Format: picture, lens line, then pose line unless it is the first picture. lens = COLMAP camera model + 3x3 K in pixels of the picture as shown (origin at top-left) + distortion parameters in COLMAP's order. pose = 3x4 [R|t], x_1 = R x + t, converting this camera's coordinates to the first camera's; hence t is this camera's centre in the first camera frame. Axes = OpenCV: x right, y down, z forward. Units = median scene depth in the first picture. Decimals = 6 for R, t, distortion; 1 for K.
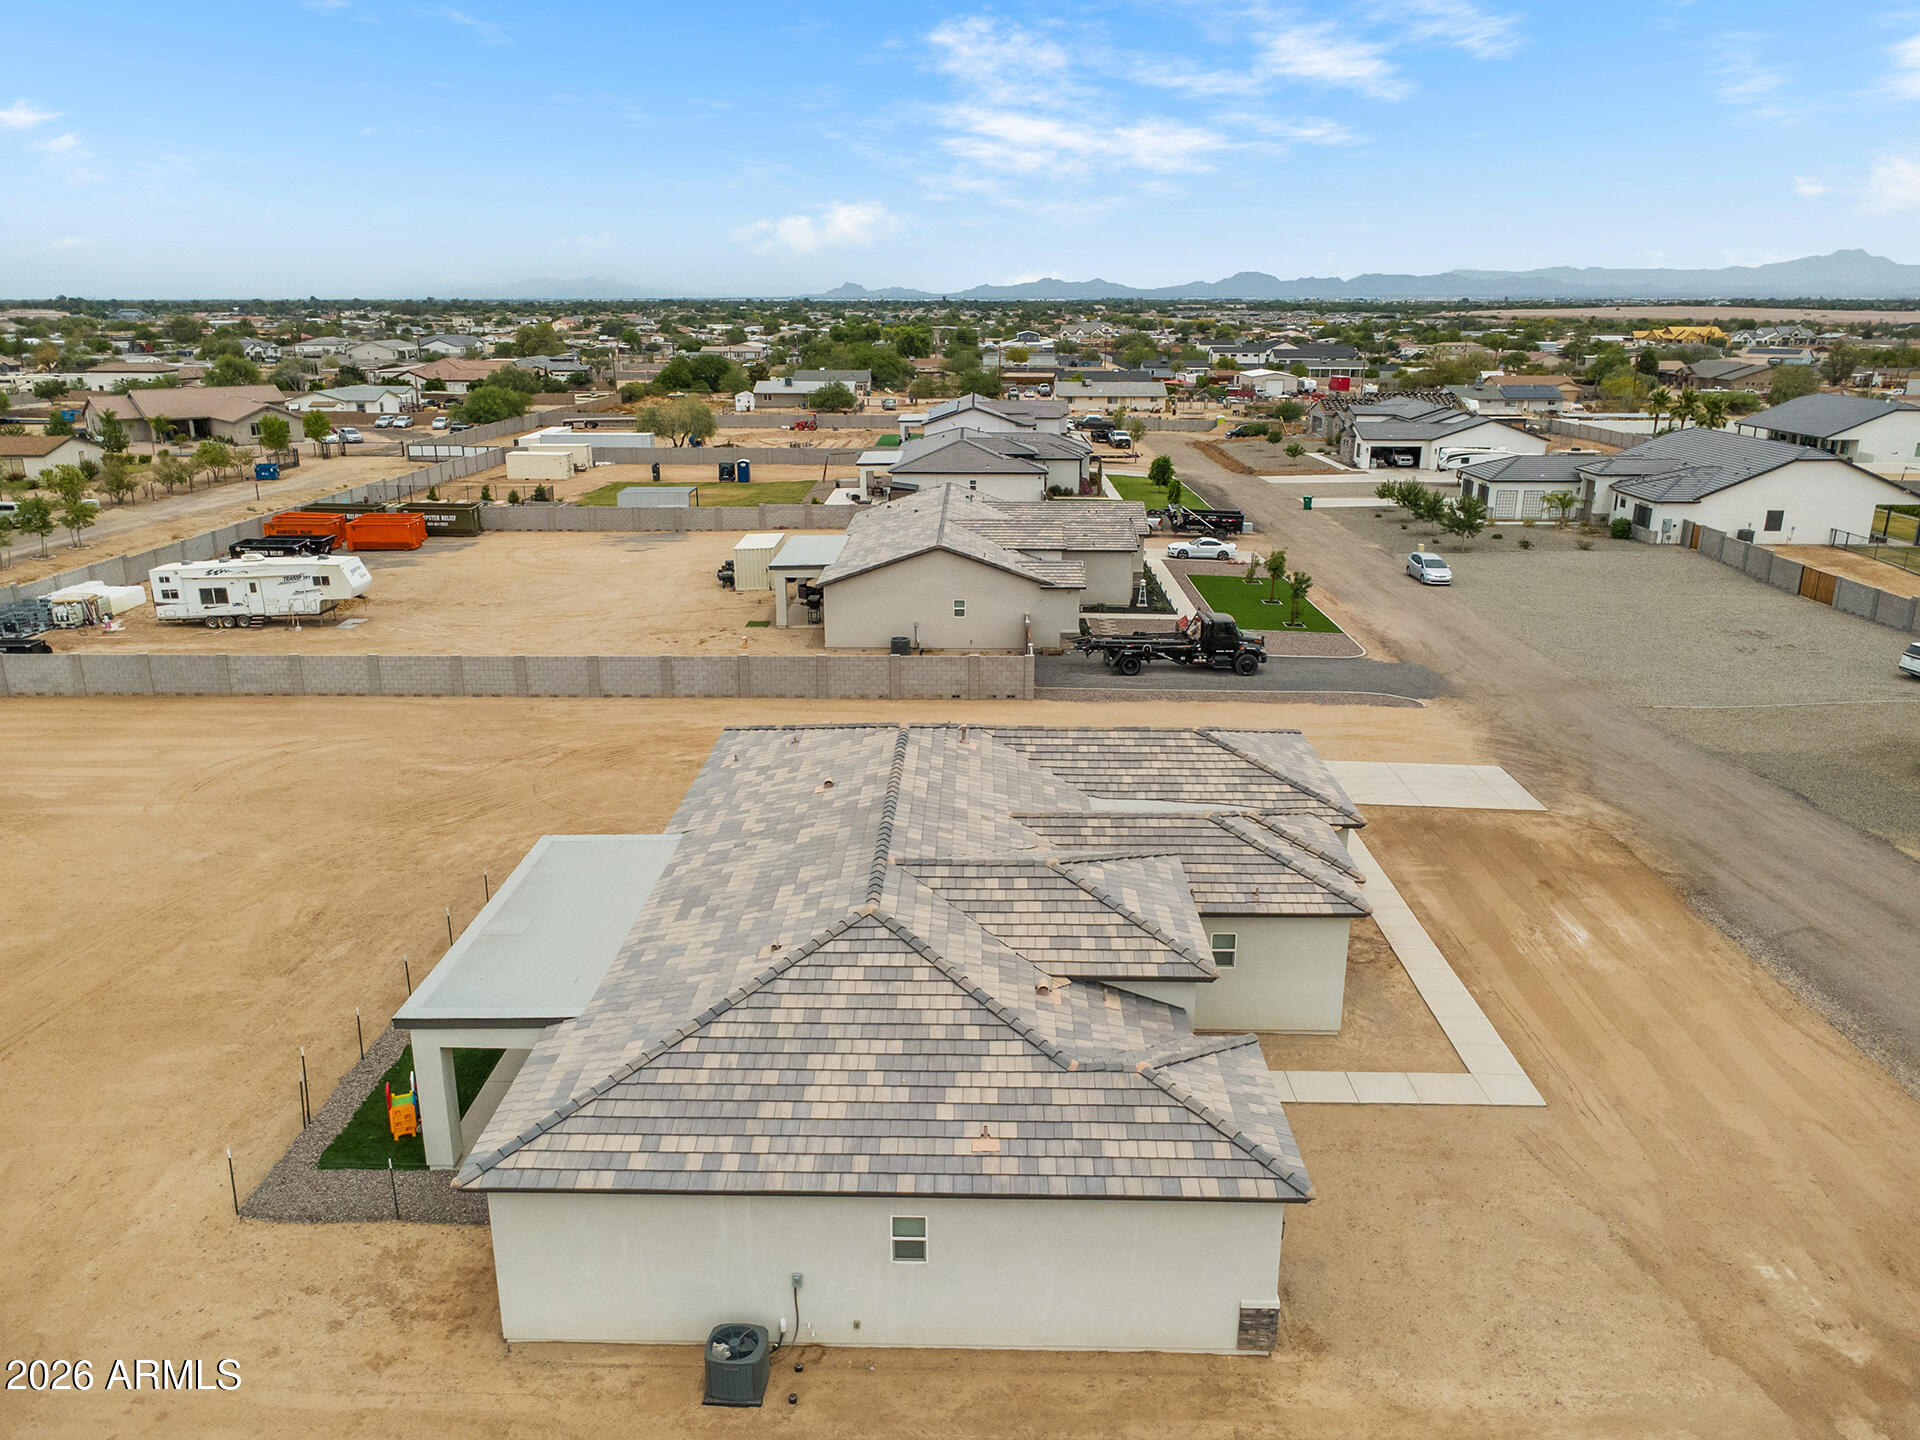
lens RADIAL K [[1388.8, 0, 961.8], [0, 1388.8, 726.3], [0, 0, 1]] dist [0.001569, 0.005451]
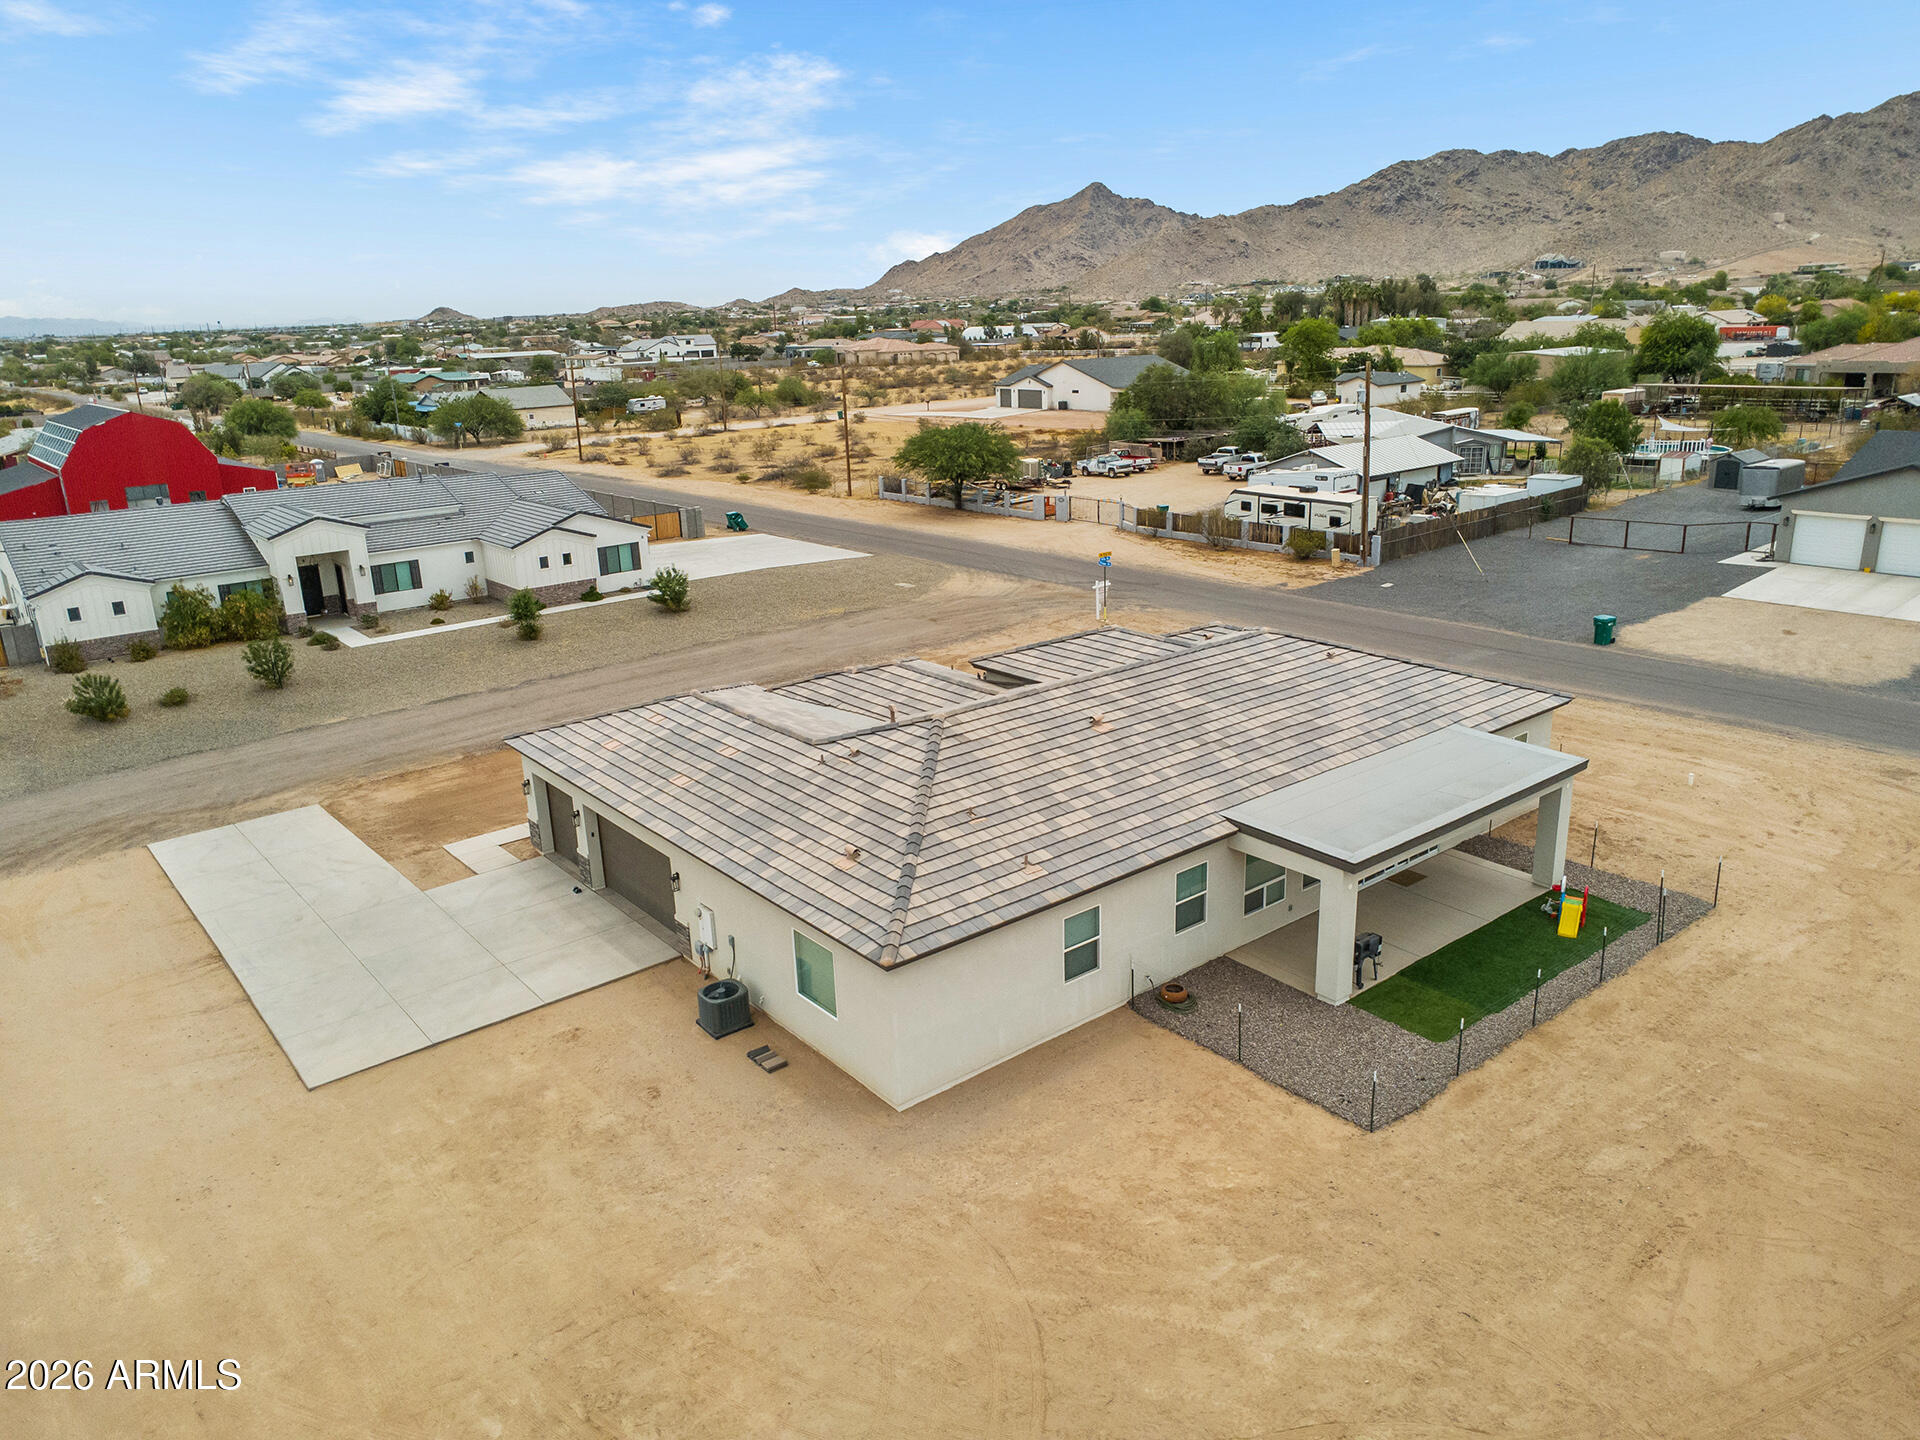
lens RADIAL K [[1346.1, 0, 959.0], [0, 1346.1, 713.3], [0, 0, 1]] dist [0.002717, -0.000594]
pose [[-0.636585, -0.204591, 0.743574, -0.558367], [0.258915, 0.851512, 0.455950, -0.316203], [-0.726446, 0.482773, -0.489088, 1.174259]]
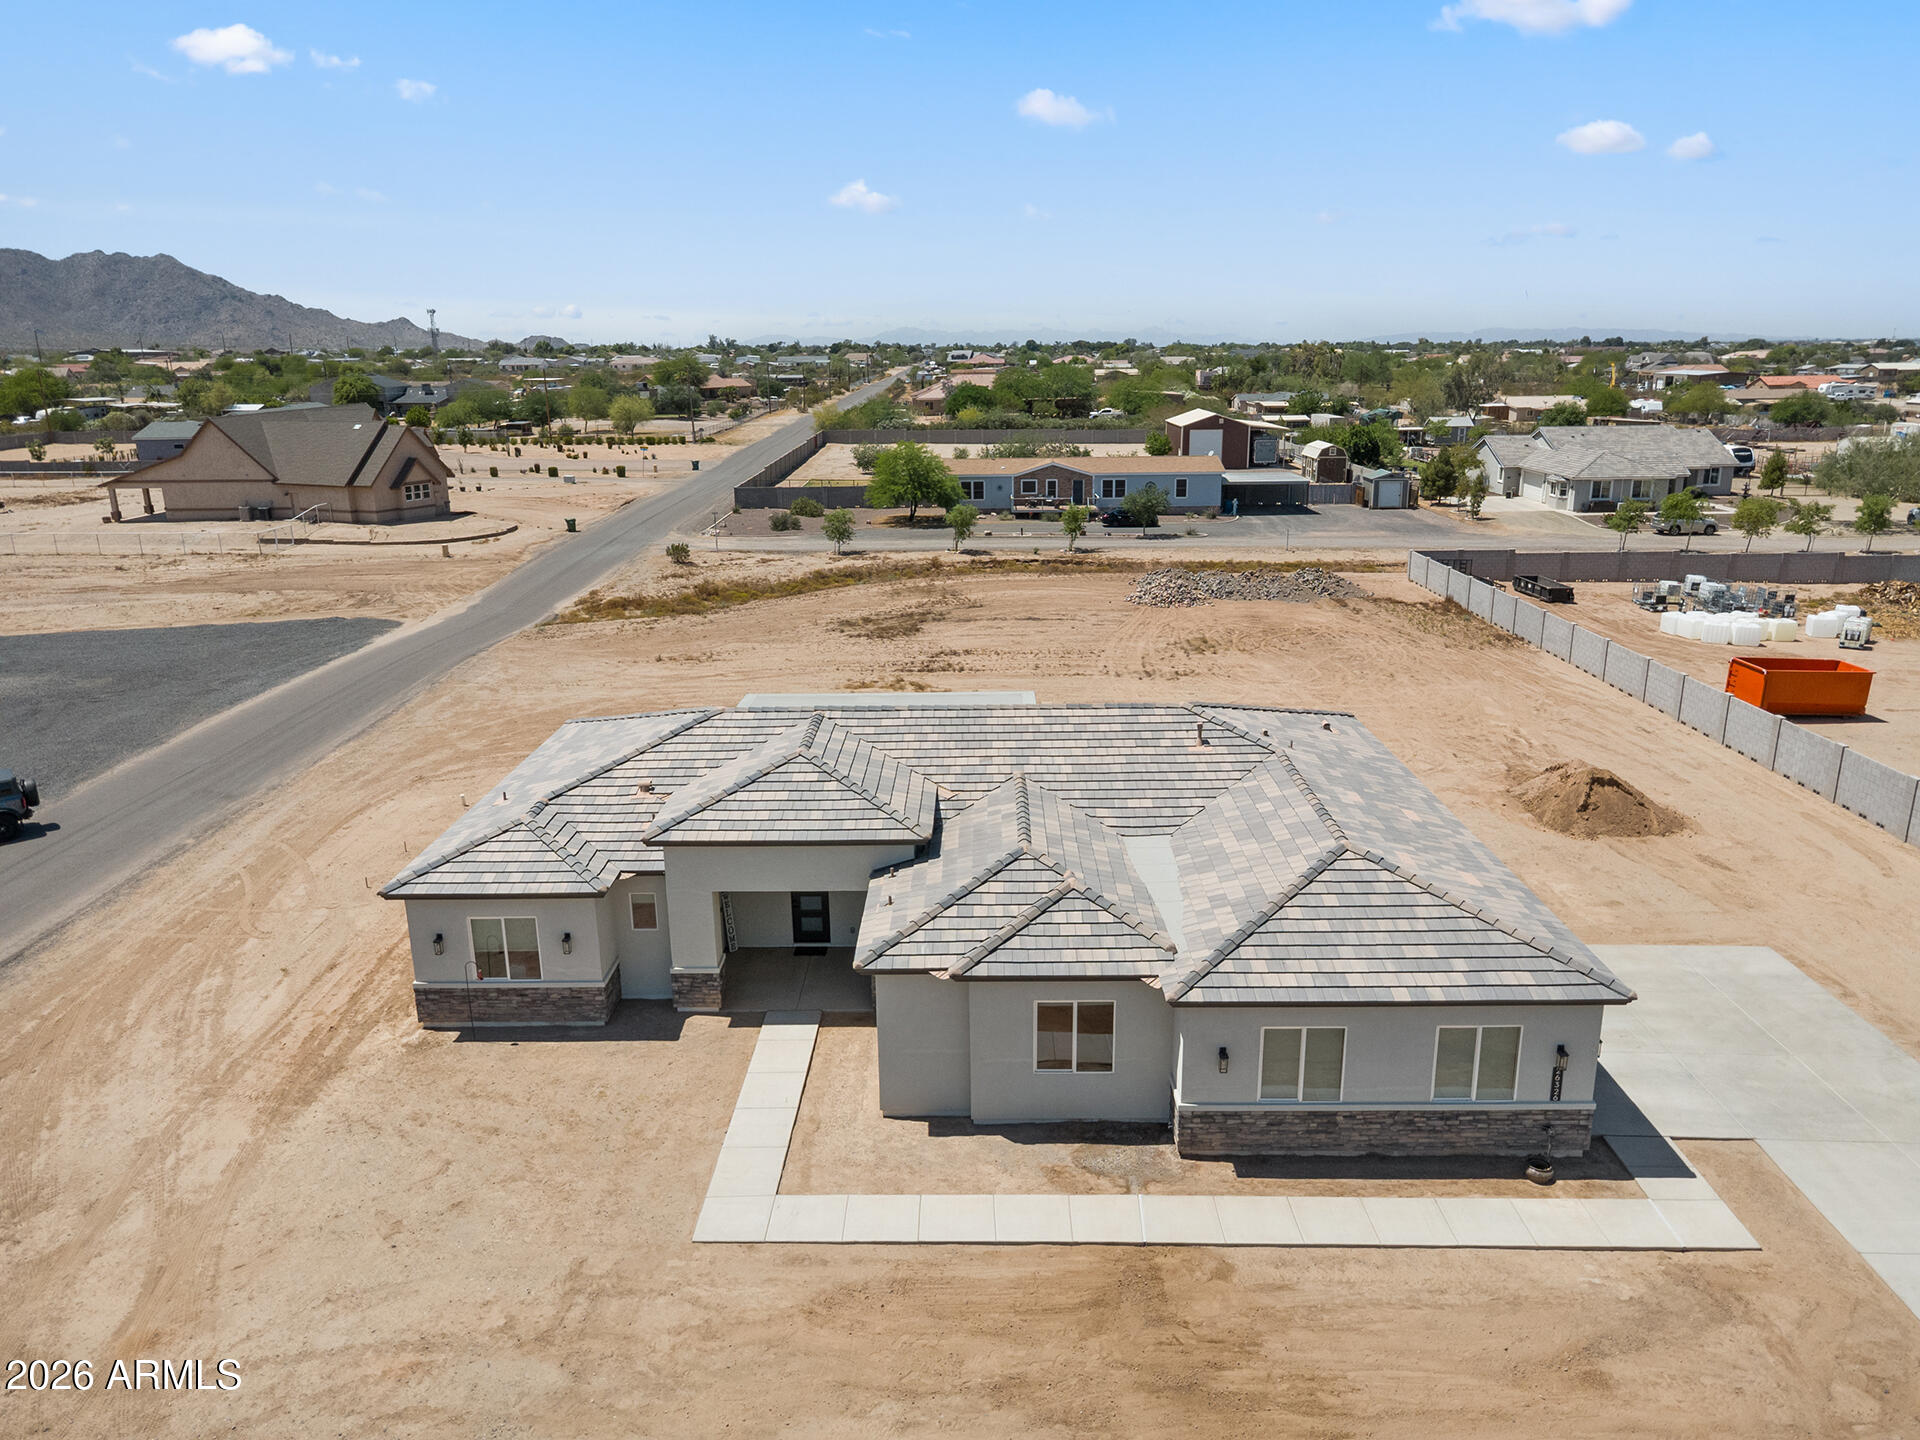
lens RADIAL K [[1351.2, 0, 958.1], [0, 1351.2, 720.4], [0, 0, 1]] dist [0.001915, 0.003269]
pose [[-0.002911, 0.265317, -0.964157, 0.707247], [-0.283145, 0.924485, 0.255256, -0.151567], [0.959073, 0.273740, 0.072432, 0.666607]]
